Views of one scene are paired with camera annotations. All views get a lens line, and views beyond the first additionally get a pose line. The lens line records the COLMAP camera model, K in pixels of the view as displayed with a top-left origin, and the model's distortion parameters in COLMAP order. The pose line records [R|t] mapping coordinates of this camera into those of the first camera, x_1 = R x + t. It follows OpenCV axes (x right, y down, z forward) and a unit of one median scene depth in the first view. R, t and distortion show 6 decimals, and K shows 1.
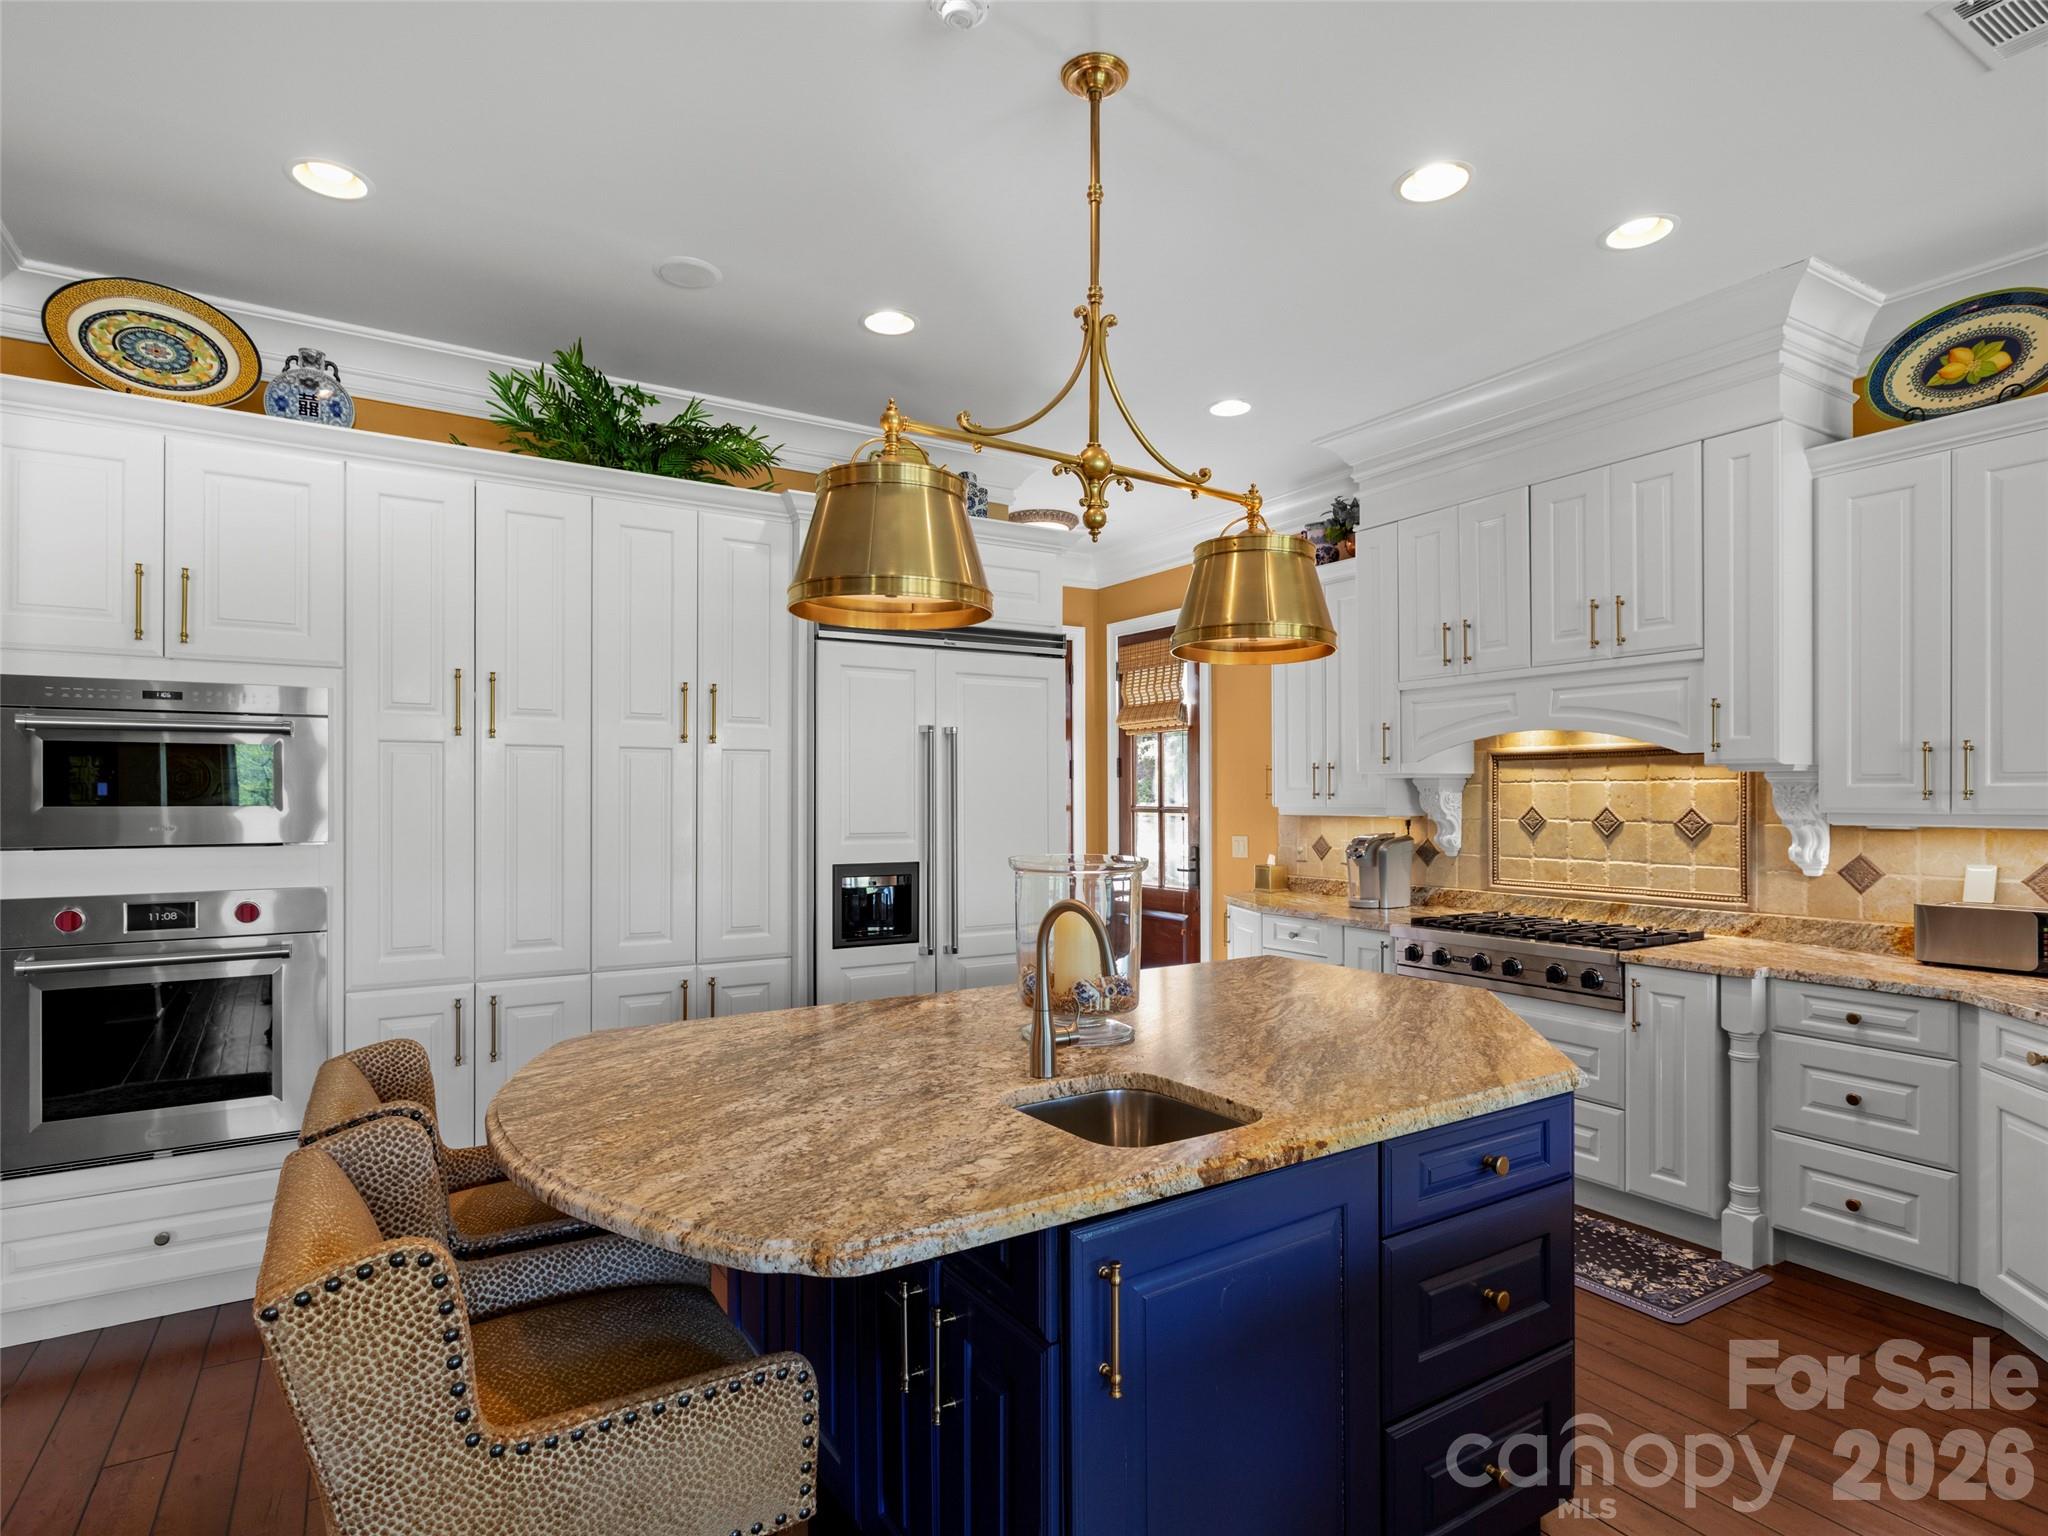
lens RADIAL K [[1097.1, 0, 1030.3], [0, 1097.1, 790.8], [0, 0, 1]] dist [-0.000136, -0.000809]
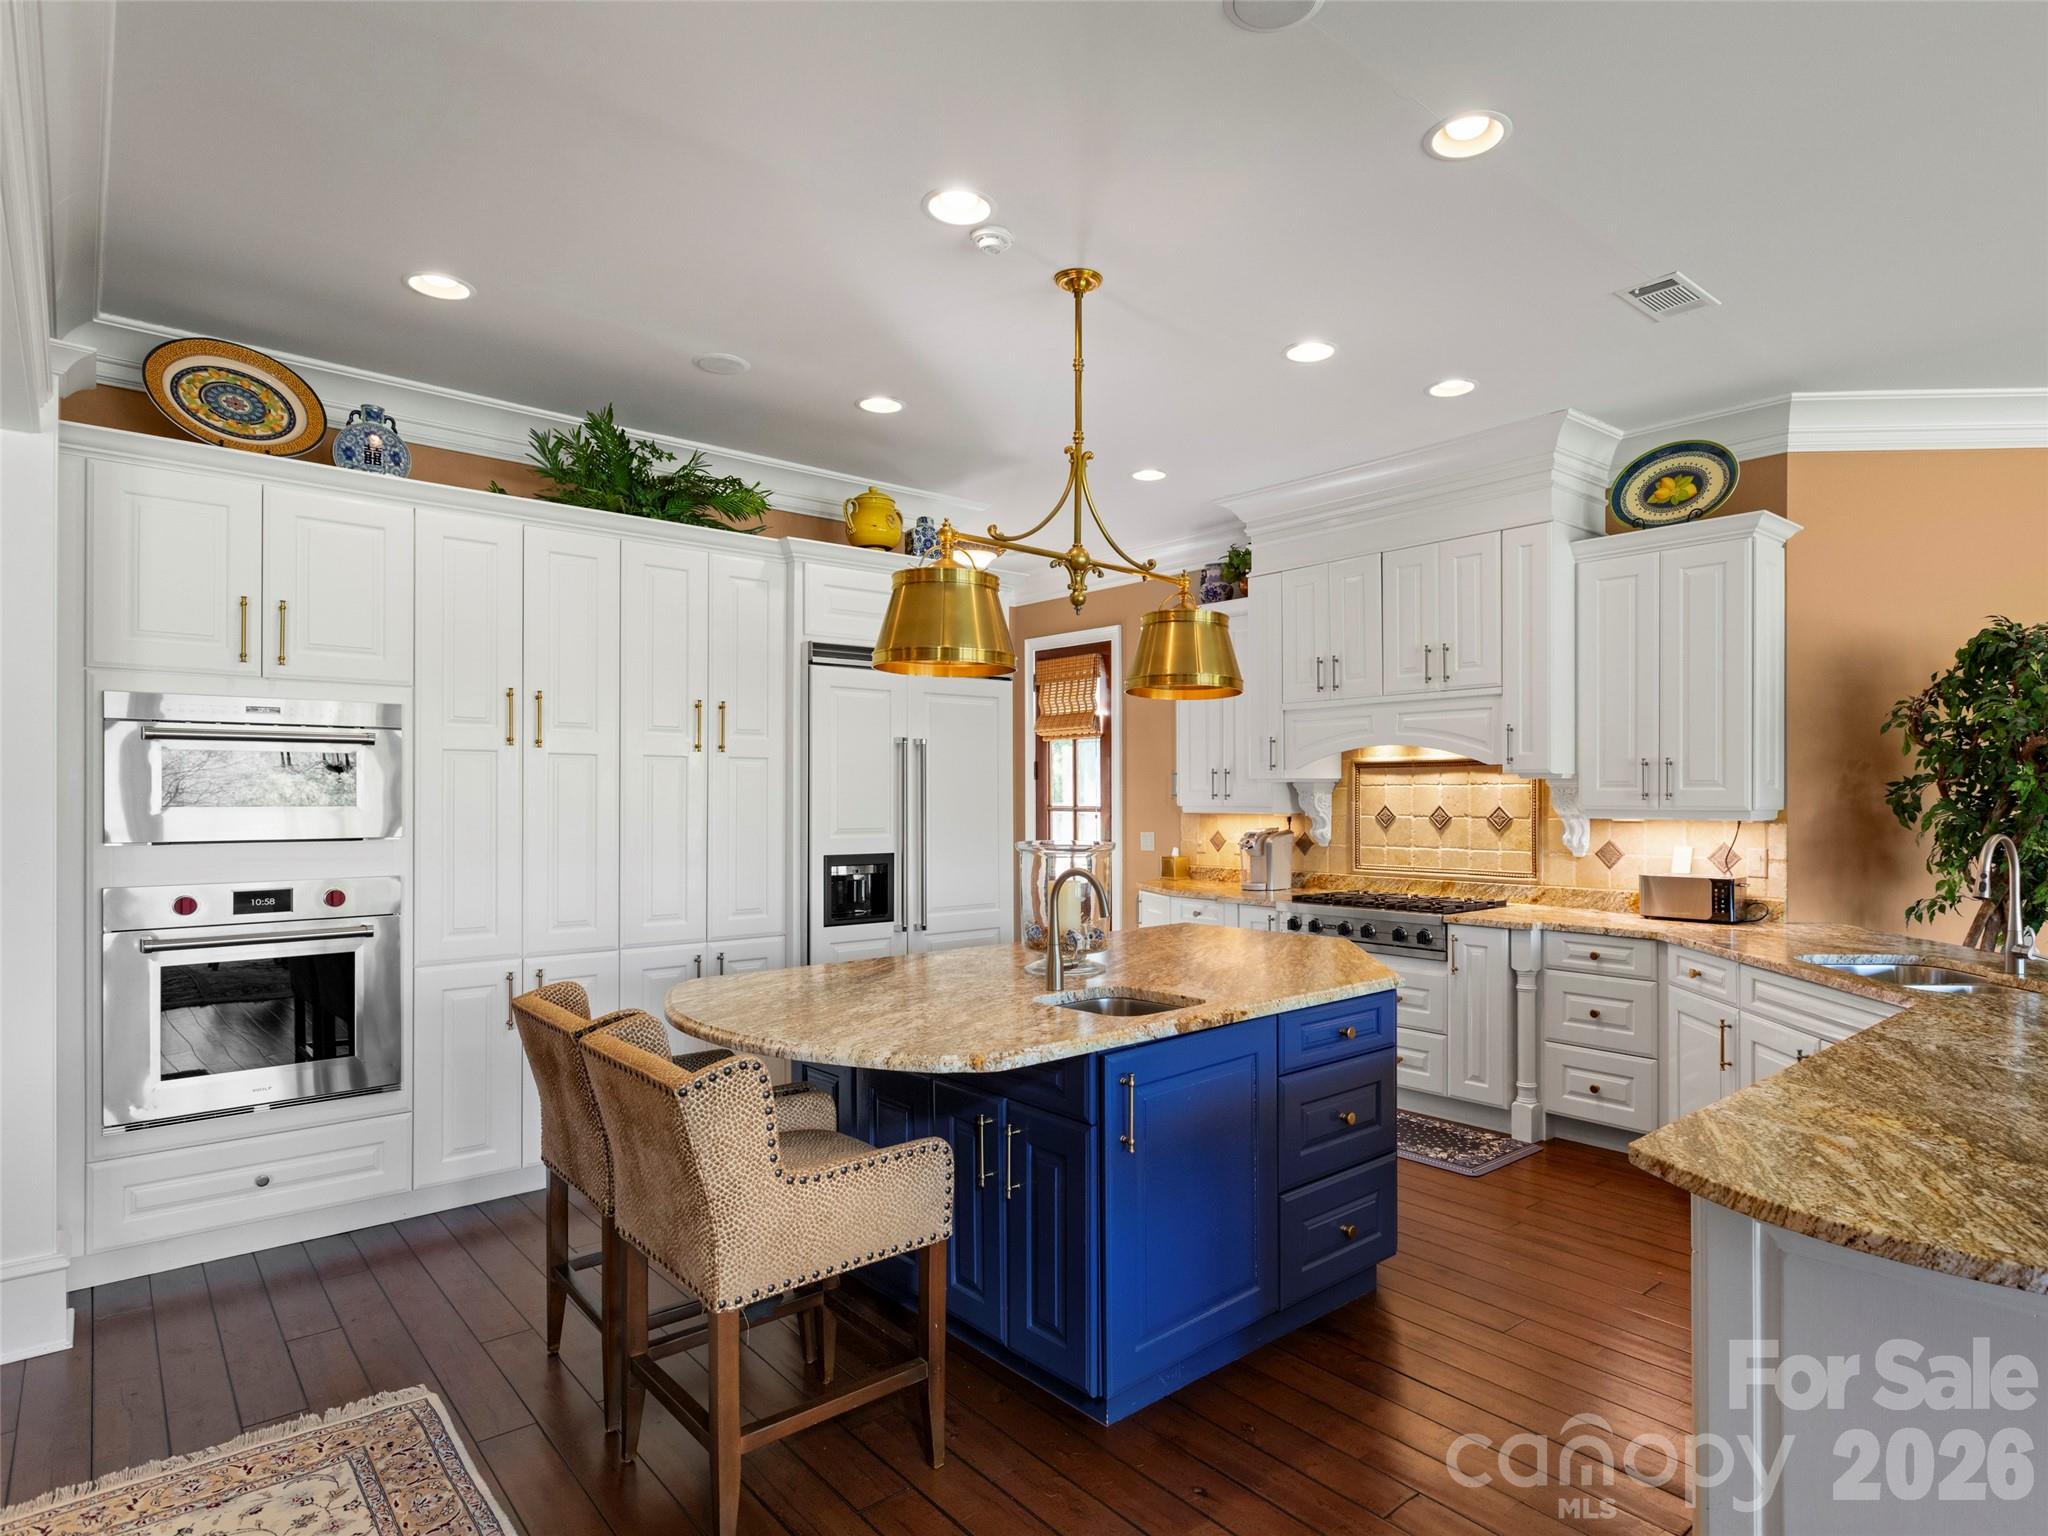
lens RADIAL K [[1148.9, 0, 1111.9], [0, 1148.9, 787.4], [0, 0, 1]] dist [0.007167, 0.000516]
pose [[0.983438, 0.001485, 0.181237, -0.117043], [-0.001087, 0.999997, -0.002292, -0.003646], [-0.181240, 0.002057, 0.983437, -0.317583]]
